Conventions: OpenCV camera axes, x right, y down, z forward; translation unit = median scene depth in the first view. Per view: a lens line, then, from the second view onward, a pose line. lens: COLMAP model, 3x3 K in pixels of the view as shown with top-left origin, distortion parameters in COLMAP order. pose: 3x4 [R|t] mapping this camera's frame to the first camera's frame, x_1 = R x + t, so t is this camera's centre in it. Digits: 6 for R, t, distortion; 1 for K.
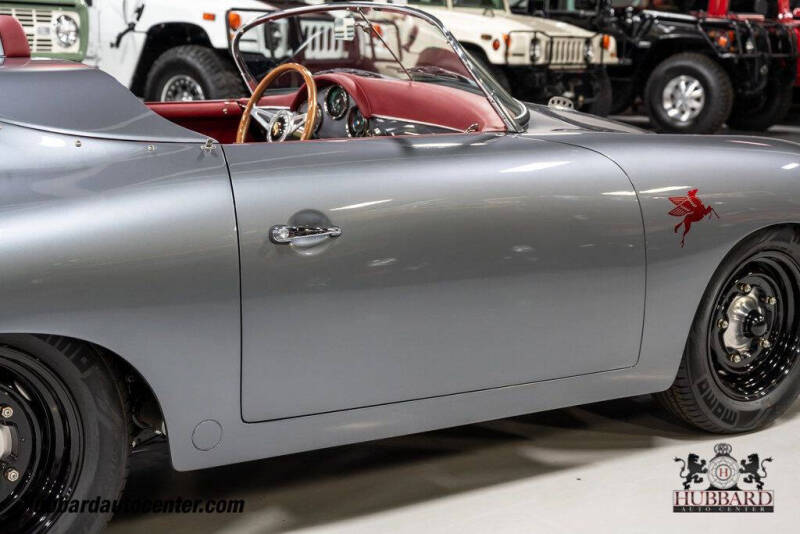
lens RADIAL K [[1303.0, 0, 370.0], [0, 1303.0, 268.8], [0, 0, 1]] dist [0.031825, 0.042066]
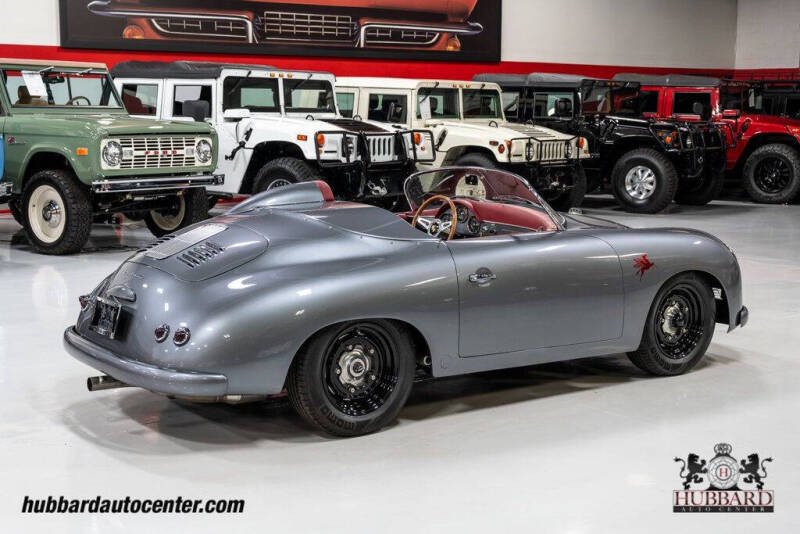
lens RADIAL K [[1303.0, 0, 370.0], [0, 1303.0, 268.8], [0, 0, 1]] dist [0.031825, 0.042066]
pose [[0.999351, -0.023754, 0.027098, -0.087894], [0.025111, 0.998388, -0.050904, 0.020098], [-0.025845, 0.051551, 0.998336, -0.378218]]
